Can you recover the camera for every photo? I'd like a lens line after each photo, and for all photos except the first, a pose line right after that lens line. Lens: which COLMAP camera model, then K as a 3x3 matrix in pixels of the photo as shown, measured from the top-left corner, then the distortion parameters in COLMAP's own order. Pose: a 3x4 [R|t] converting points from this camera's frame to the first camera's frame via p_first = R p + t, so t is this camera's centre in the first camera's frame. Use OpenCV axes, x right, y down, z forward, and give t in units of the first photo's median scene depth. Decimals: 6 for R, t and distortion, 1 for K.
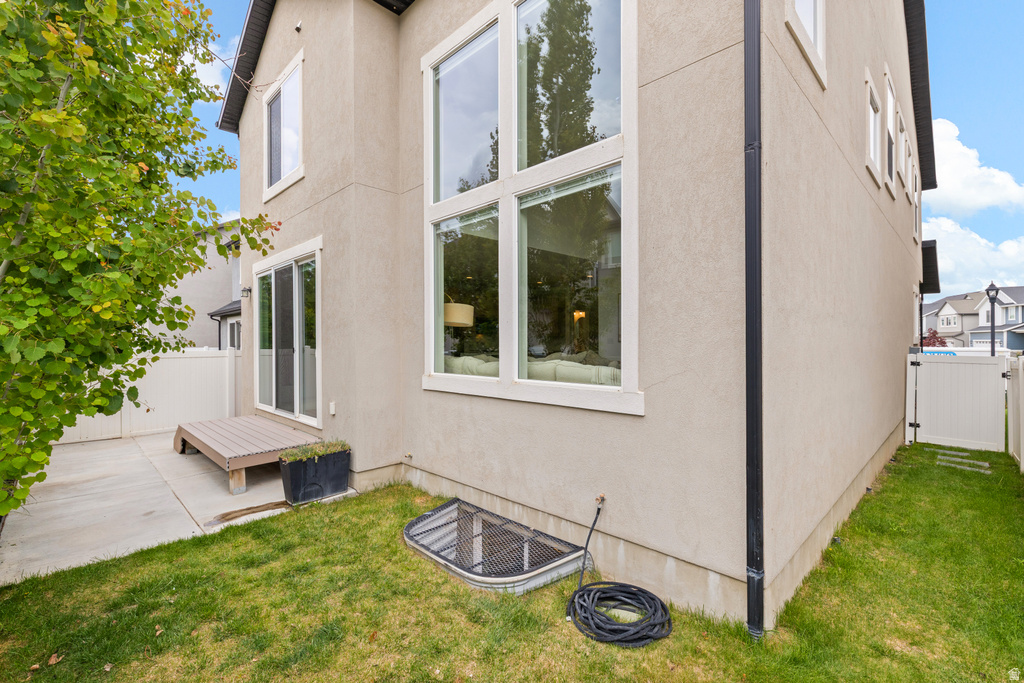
lens RADIAL K [[446.9, 0, 511.7], [0, 446.9, 340.4], [0, 0, 1]] dist [-0.002606, 0.000921]
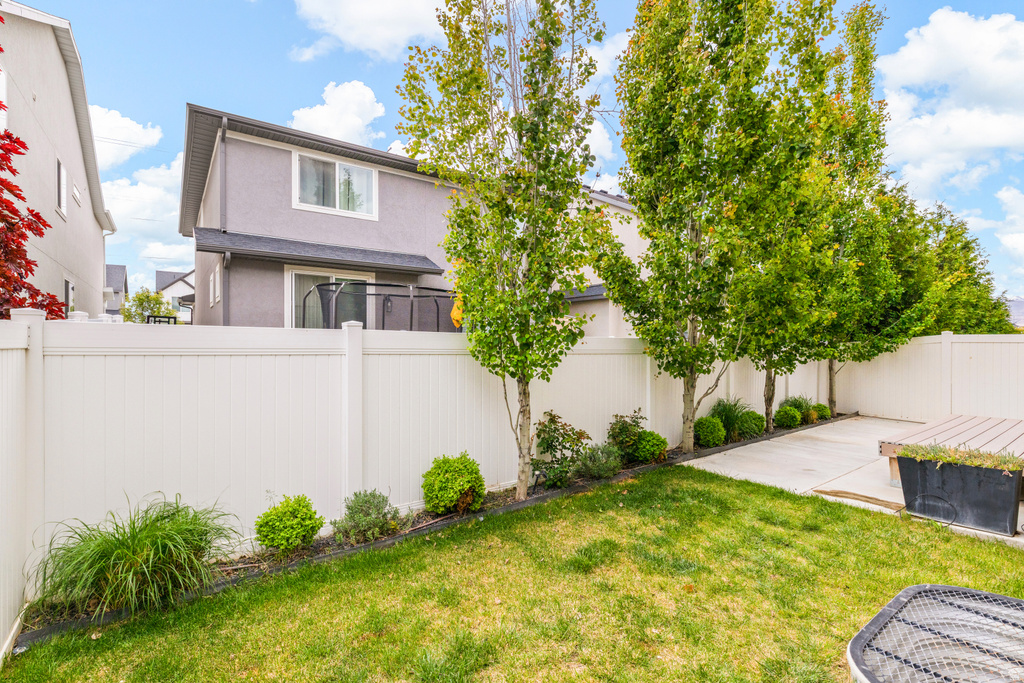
lens RADIAL K [[467.1, 0, 511.8], [0, 467.1, 345.2], [0, 0, 1]] dist [0.001196, 0.000838]
pose [[-0.146549, 0.010395, -0.989149, 0.476588], [0.001974, 0.999946, 0.010216, 0.066442], [0.989201, -0.000455, -0.146561, 0.466674]]
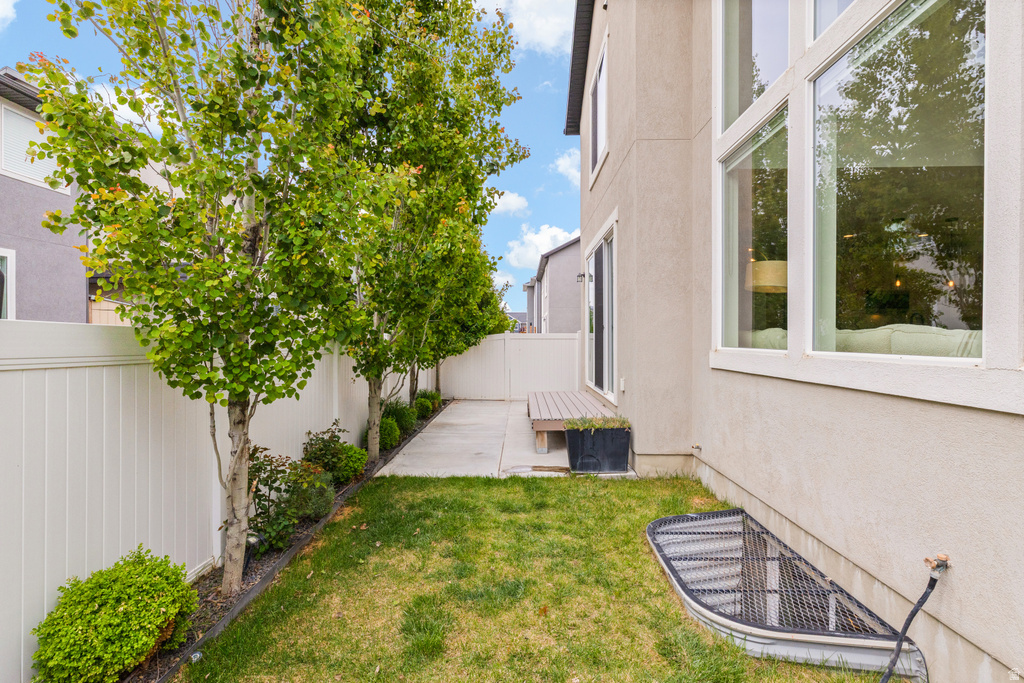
lens RADIAL K [[467.1, 0, 510.7], [0, 467.1, 336.4], [0, 0, 1]] dist [0.001196, 0.000838]
pose [[0.689256, 0.002670, -0.724513, 0.205663], [-0.000595, 0.999995, 0.003119, 0.060290], [0.724518, -0.001718, 0.689254, 0.179006]]
